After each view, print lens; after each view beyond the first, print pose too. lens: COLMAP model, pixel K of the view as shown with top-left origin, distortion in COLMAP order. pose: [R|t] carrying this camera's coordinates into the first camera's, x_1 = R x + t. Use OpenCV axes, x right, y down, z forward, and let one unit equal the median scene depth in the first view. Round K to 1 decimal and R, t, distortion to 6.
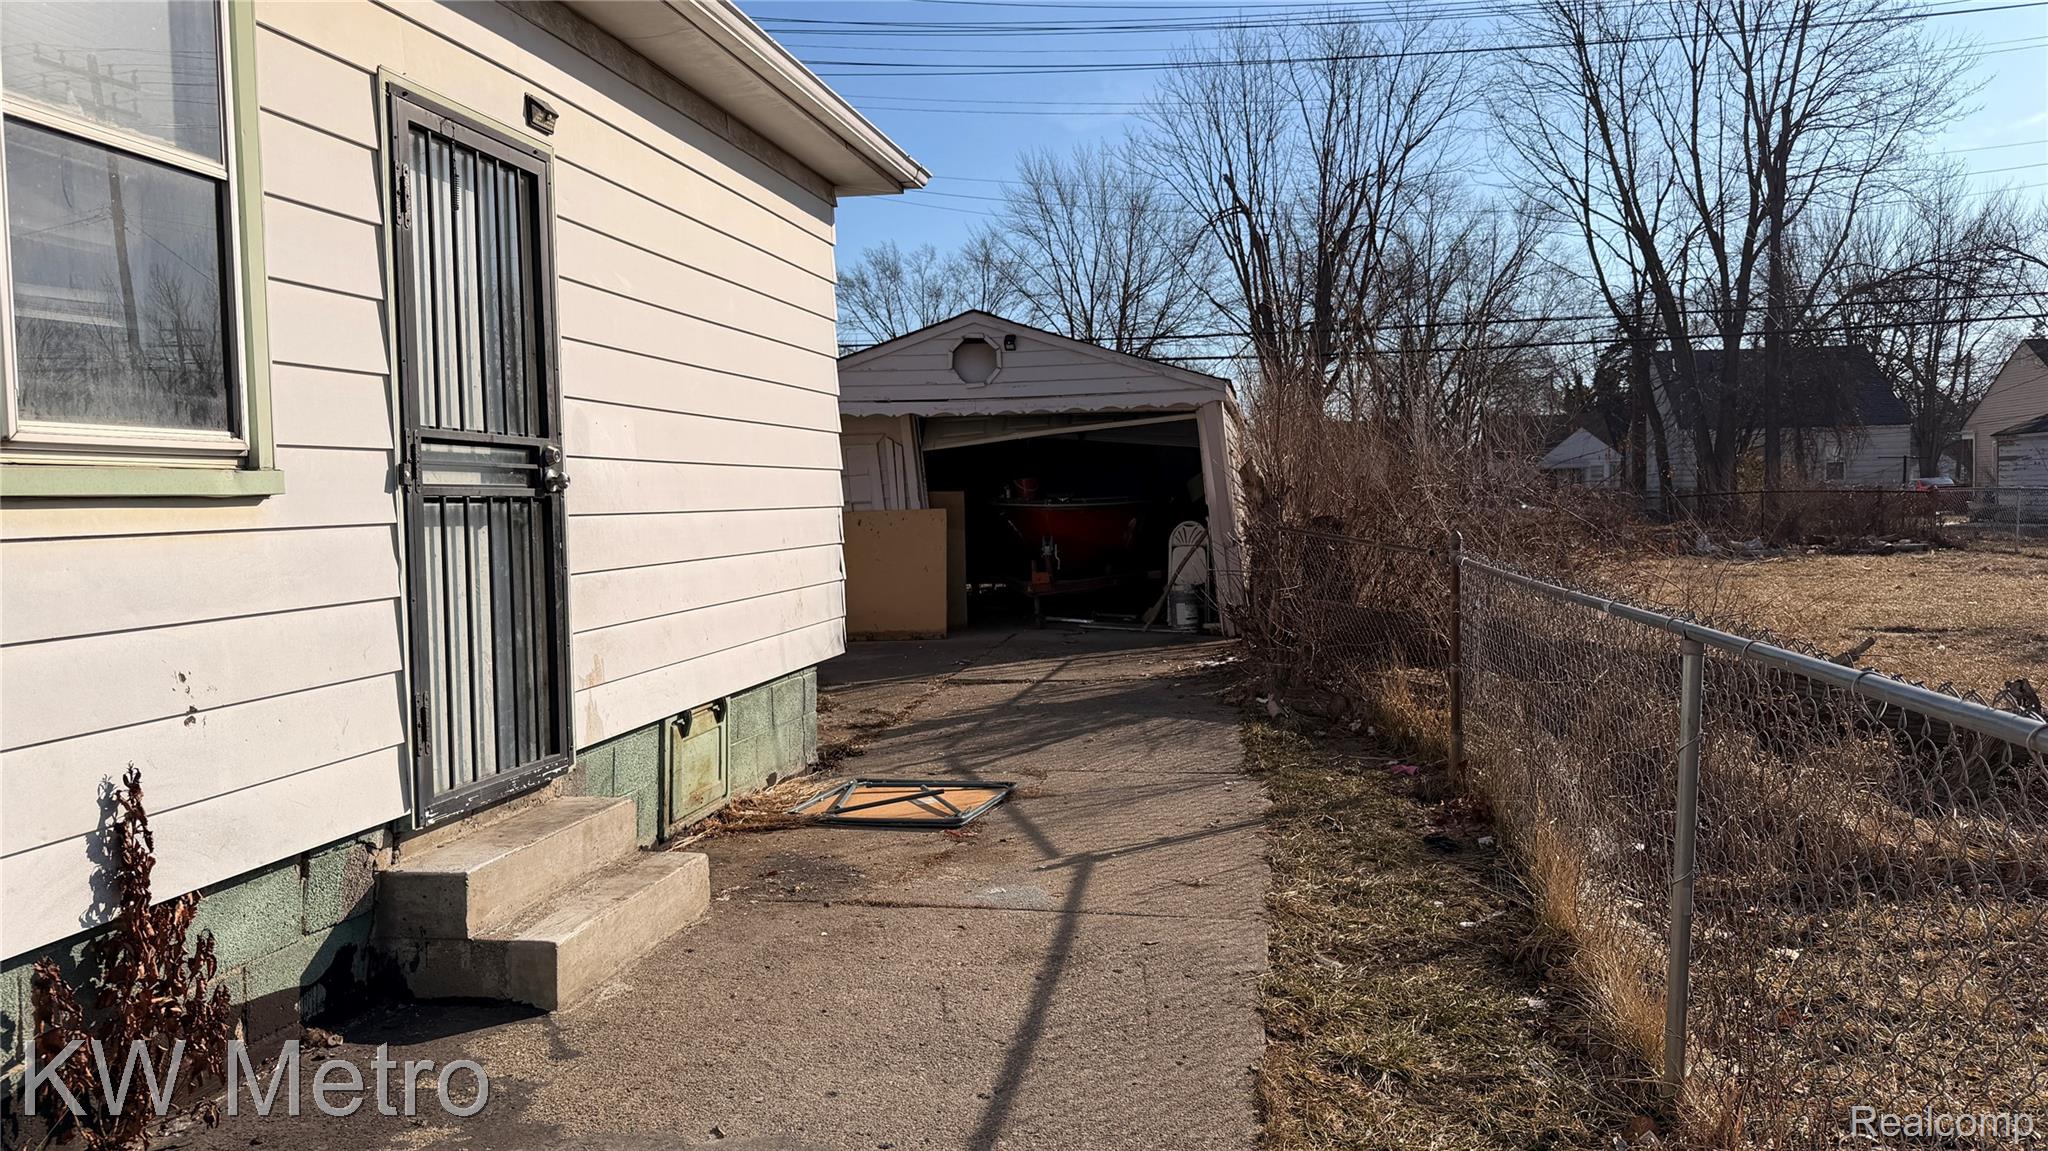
lens RADIAL K [[1480.0, 0, 1014.4], [0, 1480.0, 600.6], [0, 0, 1]] dist [0.024434, -0.001064]
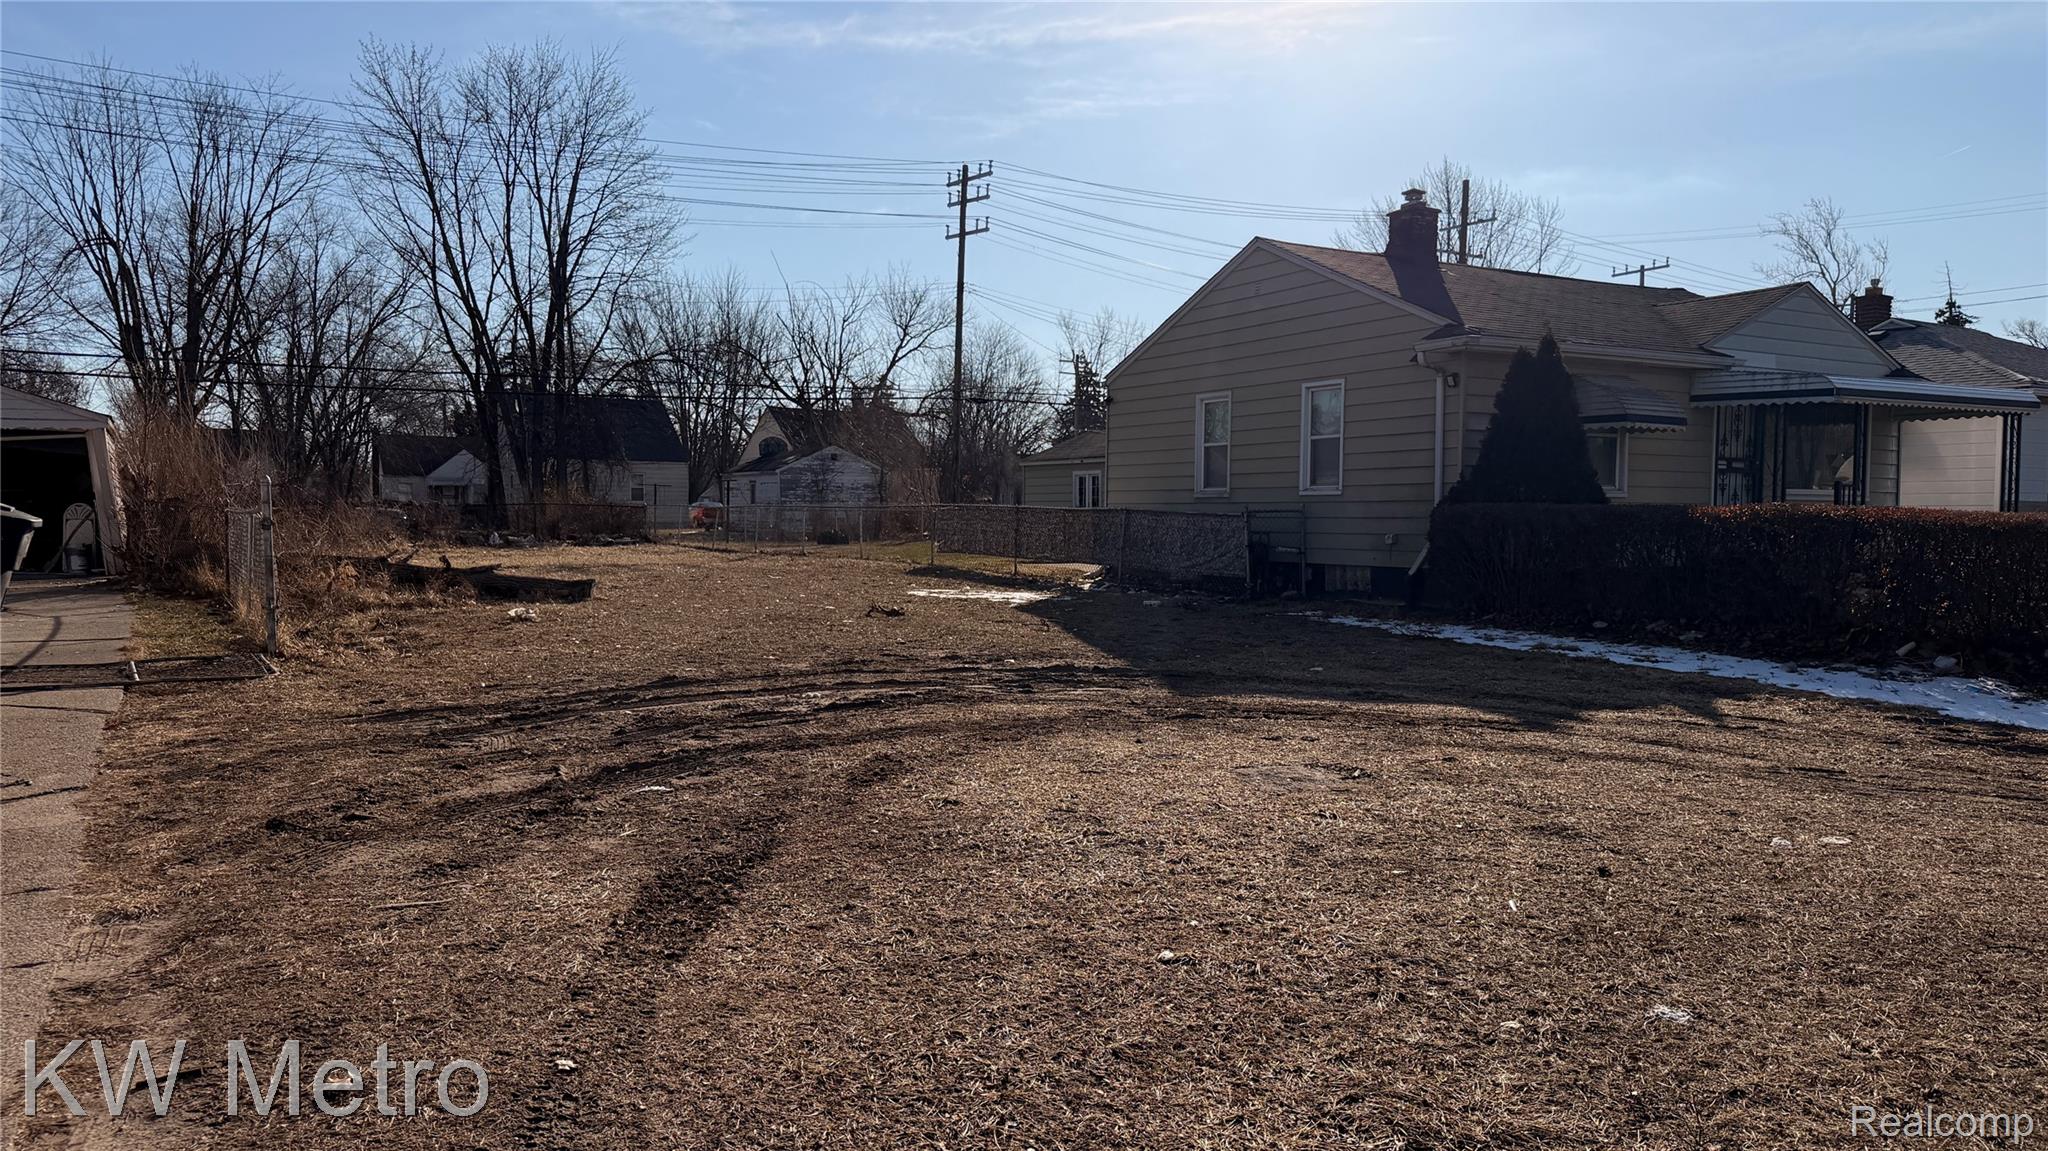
lens RADIAL K [[1480.0, 0, 1014.4], [0, 1480.0, 600.6], [0, 0, 1]] dist [0.024434, -0.001064]
pose [[0.766644, -0.008987, 0.642010, -0.048978], [0.016184, 0.999855, -0.005331, 0.026053], [-0.641868, 0.014477, 0.766678, -0.294649]]
